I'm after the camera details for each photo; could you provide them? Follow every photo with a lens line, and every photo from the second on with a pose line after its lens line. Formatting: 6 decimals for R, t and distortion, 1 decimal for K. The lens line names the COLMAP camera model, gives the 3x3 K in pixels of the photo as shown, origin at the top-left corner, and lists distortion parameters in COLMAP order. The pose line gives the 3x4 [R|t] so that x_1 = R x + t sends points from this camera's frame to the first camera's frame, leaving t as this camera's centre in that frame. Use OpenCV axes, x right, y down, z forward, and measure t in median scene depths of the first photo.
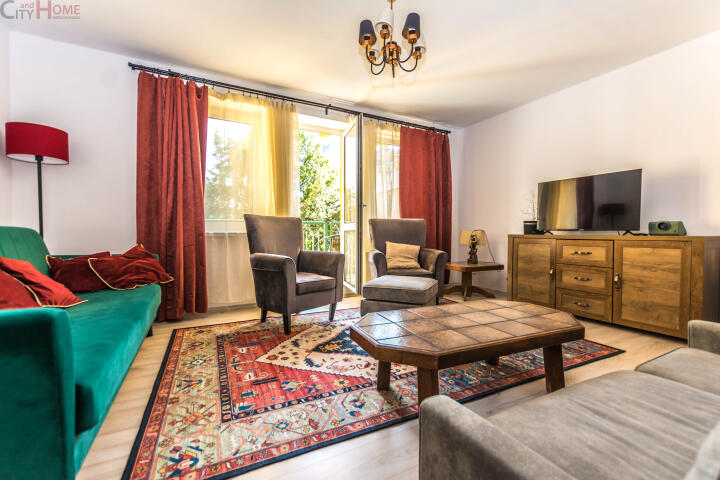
lens RADIAL K [[312.7, 0, 360.0], [0, 312.7, 240.0], [0, 0, 1]] dist [0.000800, -0.000166]
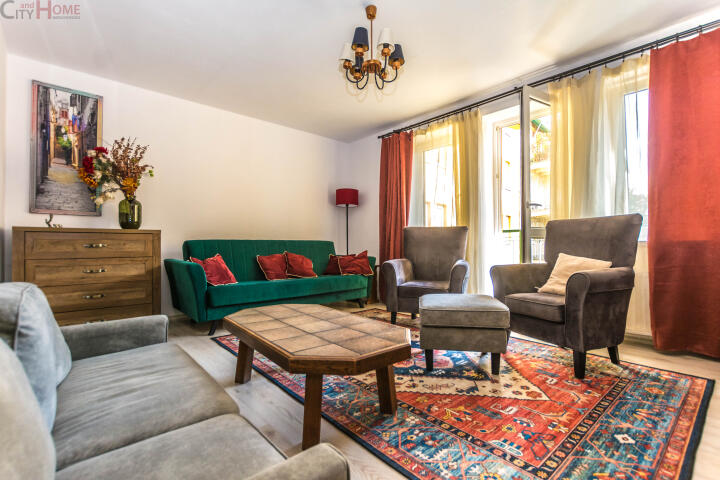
lens RADIAL K [[324.8, 0, 360.0], [0, 324.8, 240.0], [0, 0, 1]] dist [-0.000065, -0.000082]
pose [[0.242075, -0.017621, -0.970098, 0.667439], [-0.018189, 0.999577, -0.022695, -0.000522], [0.970087, 0.023139, 0.241652, 0.417344]]
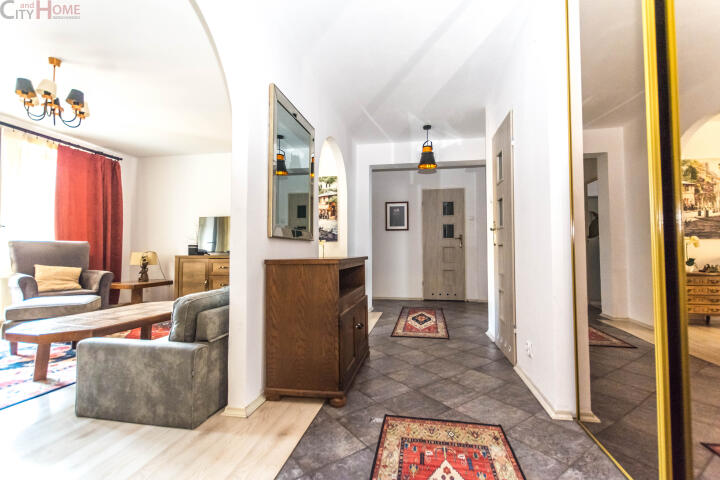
lens RADIAL K [[312.7, 0, 360.0], [0, 312.7, 240.0], [0, 0, 1]] dist [0.000800, -0.000166]
pose [[0.612718, 0.024529, 0.789921, -0.063639], [0.025179, 0.998405, -0.050533, 0.002713], [-0.789901, 0.050852, 0.611123, -0.360973]]
